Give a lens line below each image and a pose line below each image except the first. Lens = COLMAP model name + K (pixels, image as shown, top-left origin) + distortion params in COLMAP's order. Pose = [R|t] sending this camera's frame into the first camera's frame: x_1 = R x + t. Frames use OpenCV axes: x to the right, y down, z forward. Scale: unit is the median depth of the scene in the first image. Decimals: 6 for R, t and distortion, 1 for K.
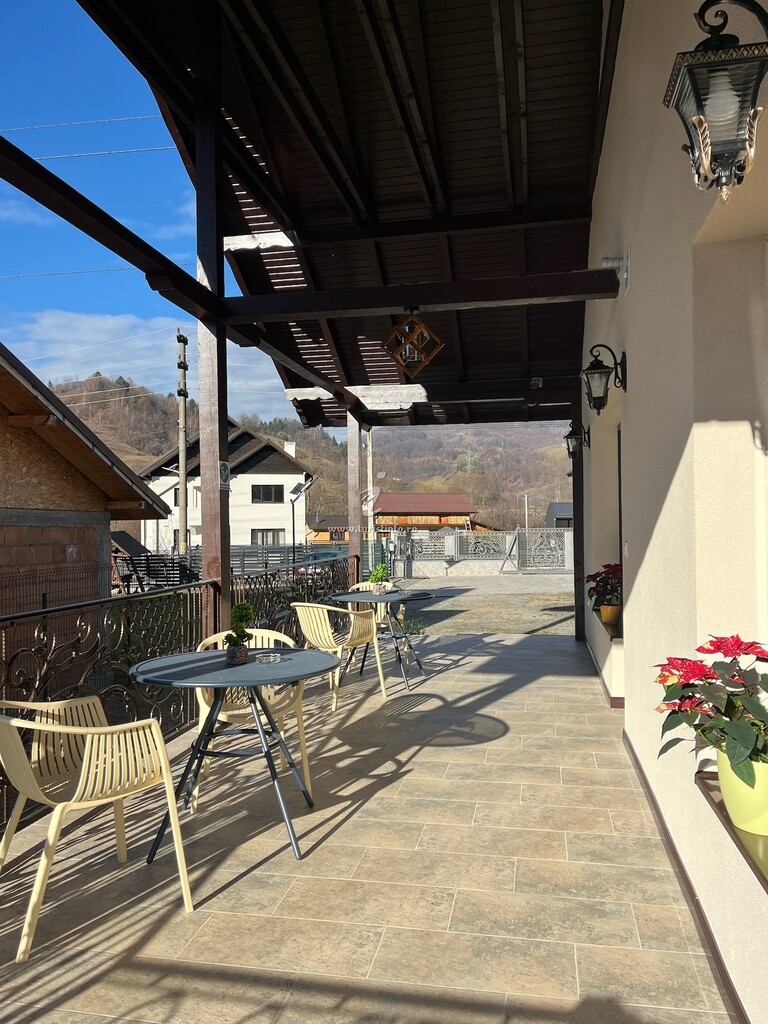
lens RADIAL K [[762.8, 0, 385.3], [0, 762.8, 515.0], [0, 0, 1]] dist [0.043955, -0.004325]
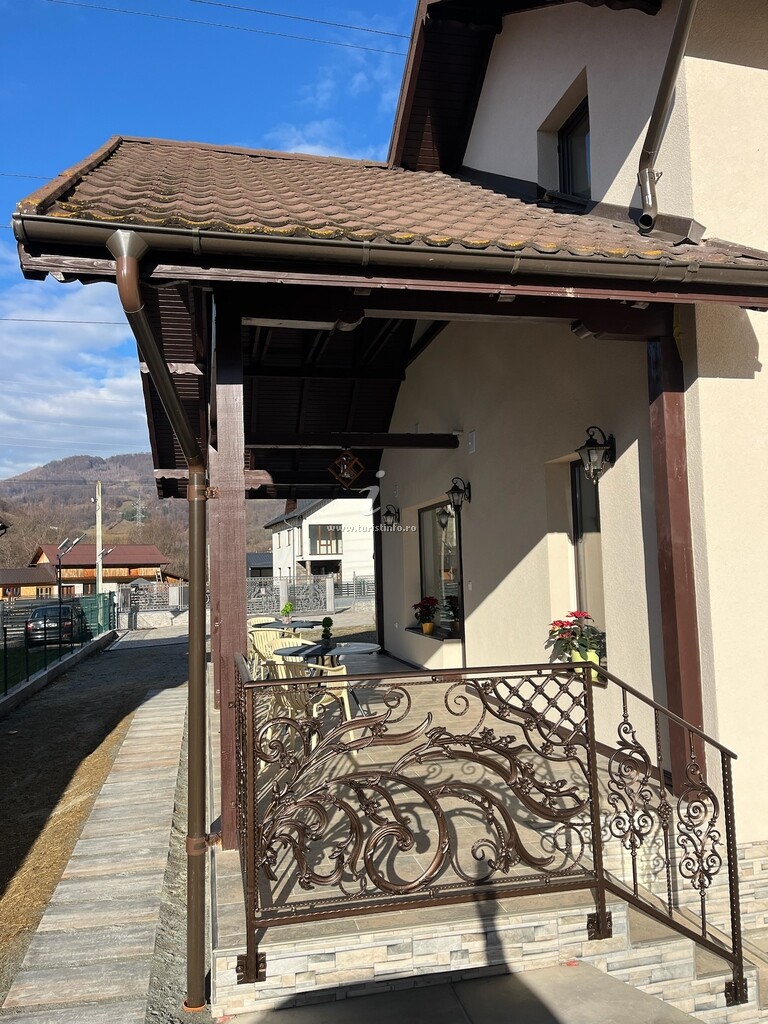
lens RADIAL K [[762.8, 0, 390.4], [0, 762.8, 514.1], [0, 0, 1]] dist [0.043955, -0.004325]
pose [[0.907523, 0.012703, 0.419810, -0.087316], [0.014895, 0.997940, -0.062395, -0.002312], [-0.419738, 0.062878, 0.905465, -0.083350]]
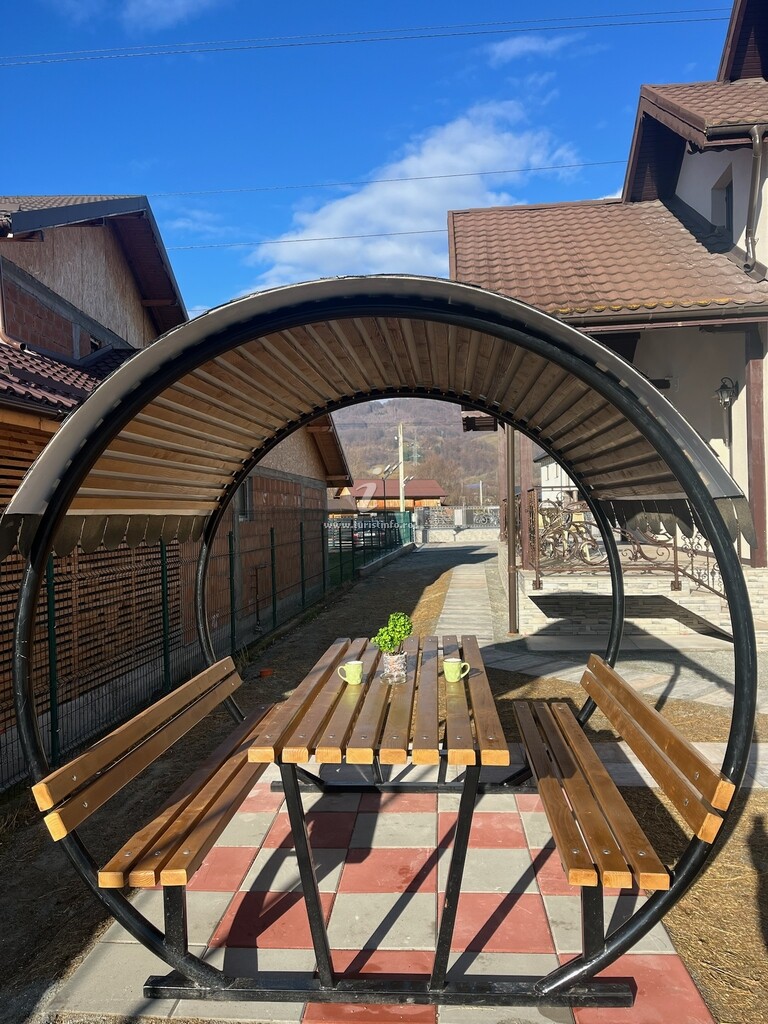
lens RADIAL K [[762.8, 0, 379.4], [0, 762.8, 507.9], [0, 0, 1]] dist [0.043955, -0.004325]
pose [[0.997369, -0.011633, 0.071555, -0.133210], [0.011276, 0.999922, 0.005390, 0.016259], [-0.071613, -0.004569, 0.997422, -0.239160]]
